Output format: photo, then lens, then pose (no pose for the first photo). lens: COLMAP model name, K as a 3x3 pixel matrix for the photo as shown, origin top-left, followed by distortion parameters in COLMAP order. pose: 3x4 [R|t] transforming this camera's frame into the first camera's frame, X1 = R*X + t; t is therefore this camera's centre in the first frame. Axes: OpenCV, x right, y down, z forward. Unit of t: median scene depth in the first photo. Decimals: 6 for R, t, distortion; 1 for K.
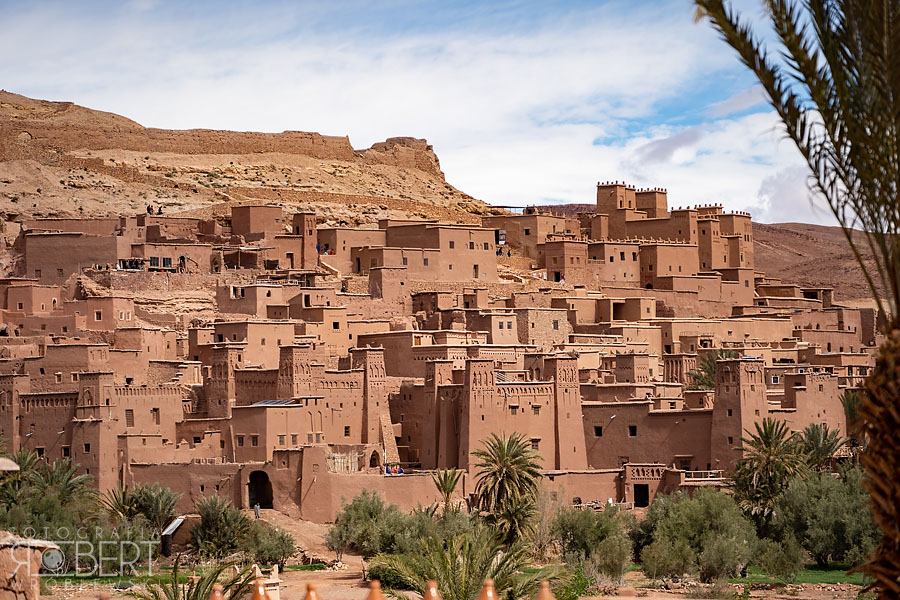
lens RADIAL K [[3185.1, 0, 448.5], [0, 3185.1, 299.7], [0, 0, 1]] dist [1.032570, 0.000000]
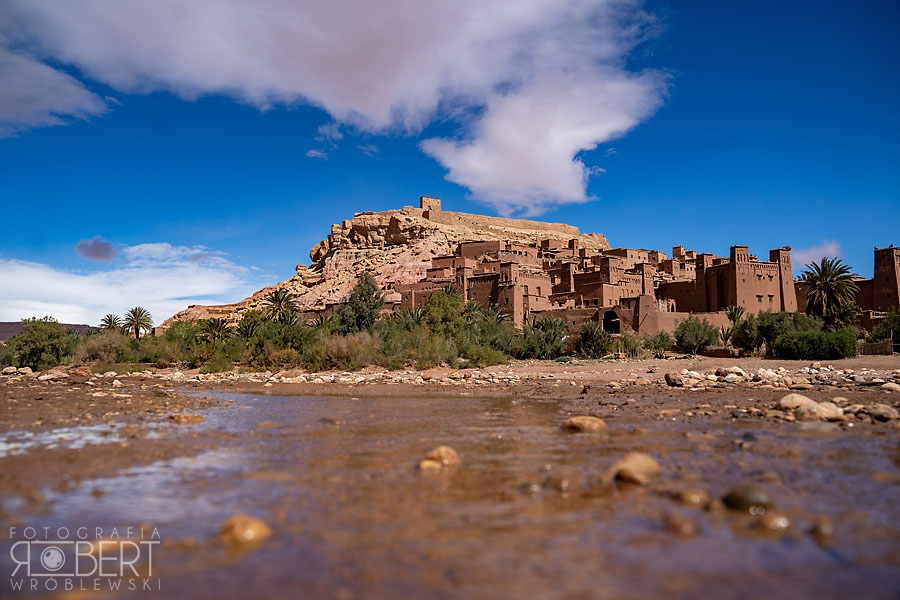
lens RADIAL K [[731.9, 0, 451.1], [0, 731.9, 301.3], [0, 0, 1]] dist [-0.017011, -0.004449]
pose [[0.993011, -0.006233, -0.117859, -0.093611], [-0.001575, 0.997815, -0.066044, 0.071461], [0.118013, 0.065768, 0.990832, 0.593194]]
